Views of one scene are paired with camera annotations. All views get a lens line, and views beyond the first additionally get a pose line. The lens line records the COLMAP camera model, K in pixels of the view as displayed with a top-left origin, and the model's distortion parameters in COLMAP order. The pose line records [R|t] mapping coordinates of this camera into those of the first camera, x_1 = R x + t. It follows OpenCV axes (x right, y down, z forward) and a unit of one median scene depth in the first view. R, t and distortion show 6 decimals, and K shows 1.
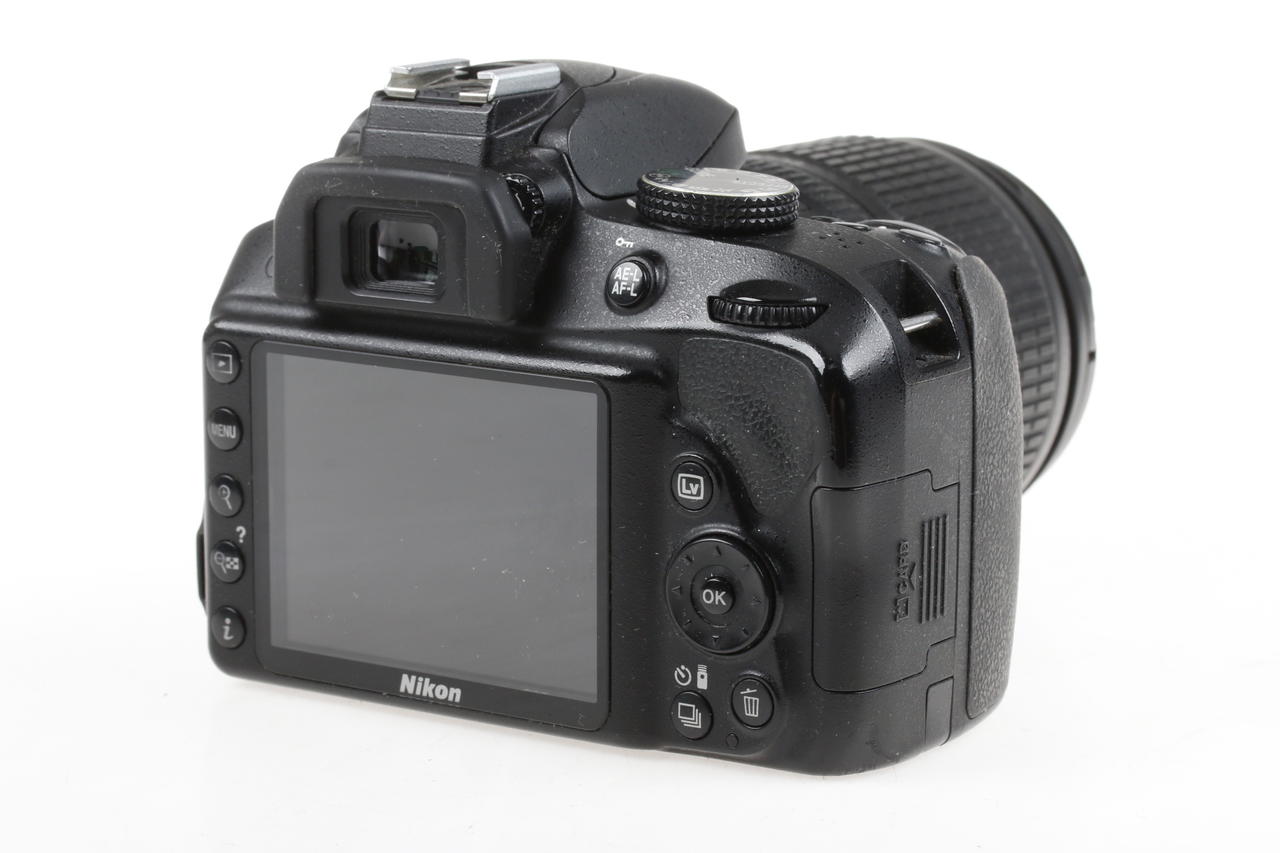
lens RADIAL K [[3659.8, 0, 640.0], [0, 3659.8, 426.5], [0, 0, 1]] dist [-0.001958, -0.022059]
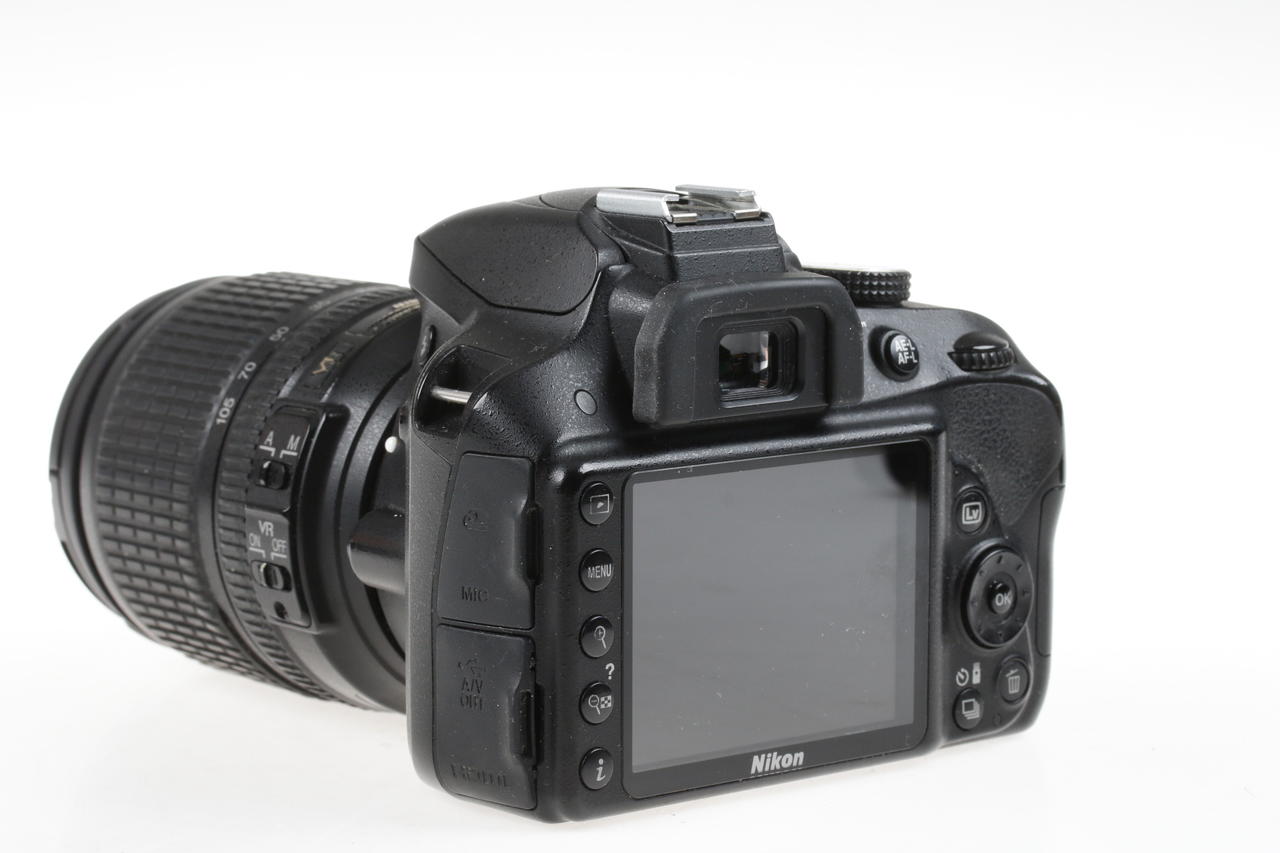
lens RADIAL K [[3659.8, 0, 640.0], [0, 3659.8, 426.5], [0, 0, 1]] dist [-0.001958, -0.022059]
pose [[0.346969, -0.141873, 0.927084, -1.059635], [0.181394, 0.979979, 0.082079, -0.121066], [-0.920168, 0.139688, 0.365758, 0.631267]]
